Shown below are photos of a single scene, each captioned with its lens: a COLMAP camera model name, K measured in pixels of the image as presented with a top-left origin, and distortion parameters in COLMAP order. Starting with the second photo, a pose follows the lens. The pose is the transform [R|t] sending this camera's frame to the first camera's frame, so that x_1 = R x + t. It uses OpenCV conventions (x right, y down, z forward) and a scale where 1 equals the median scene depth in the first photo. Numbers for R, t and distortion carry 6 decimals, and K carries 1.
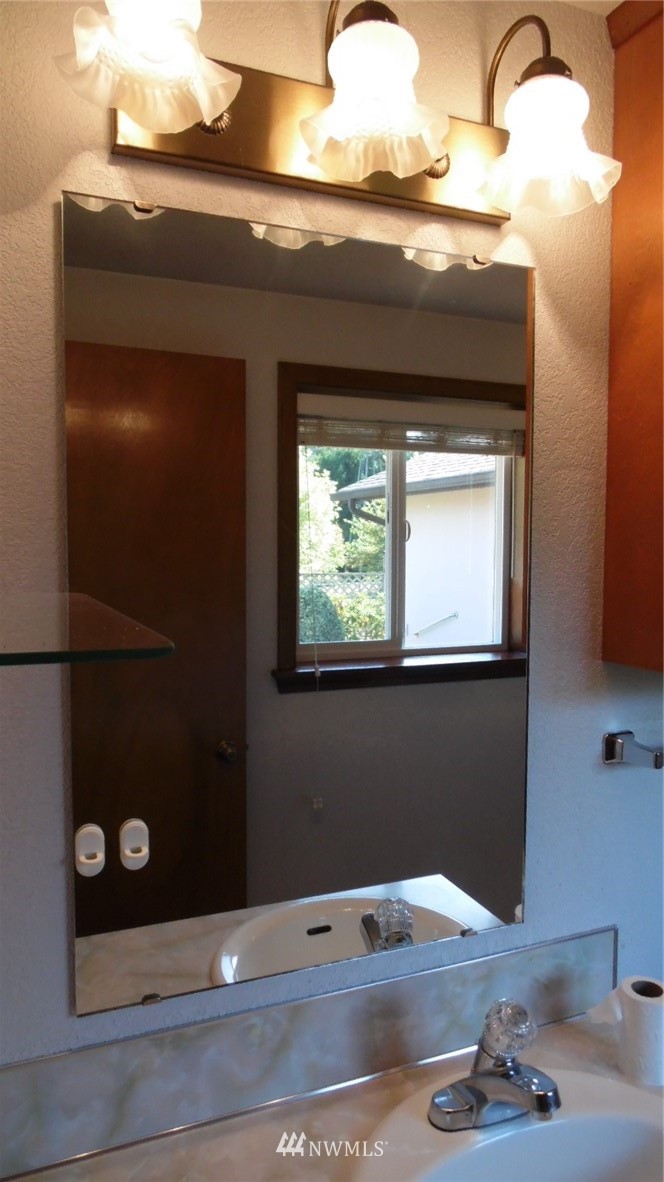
lens RADIAL K [[806.0, 0, 334.3], [0, 806.0, 594.9], [0, 0, 1]] dist [-0.019004, 0.003993]
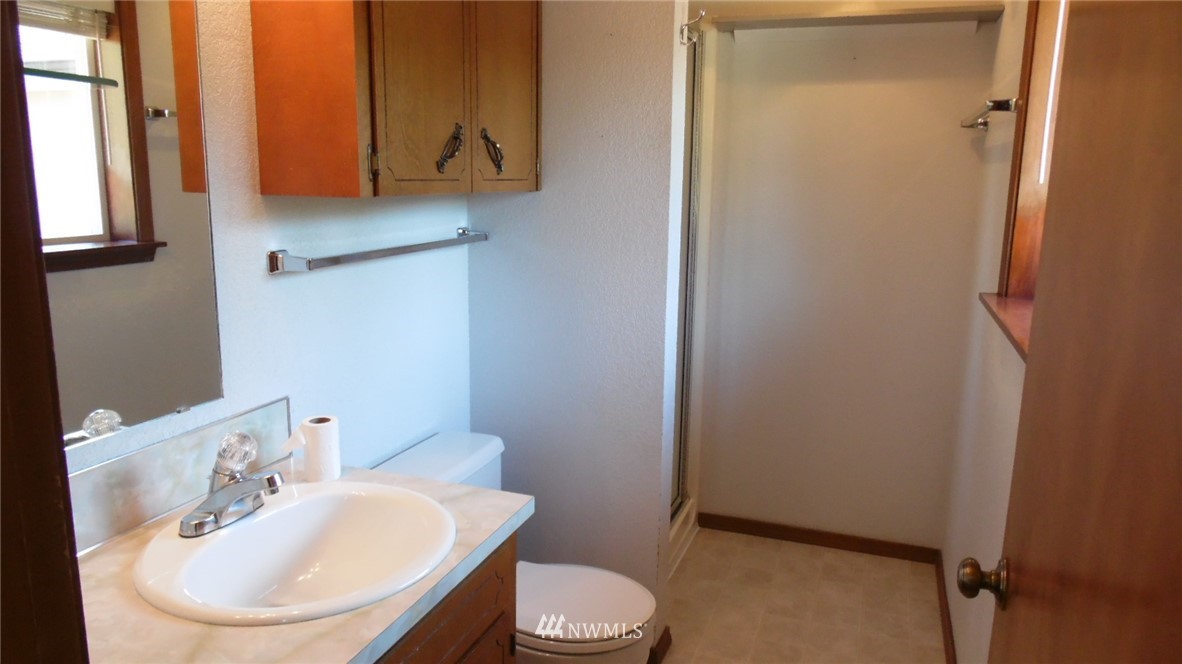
lens RADIAL K [[806.0, 0, 594.7], [0, 806.0, 330.2], [0, 0, 1]] dist [-0.019004, 0.003993]
pose [[0.680328, -0.130440, 0.721206, -0.268074], [0.029942, 0.988160, 0.150478, 0.119520], [-0.732295, -0.080780, 0.676179, -0.296437]]
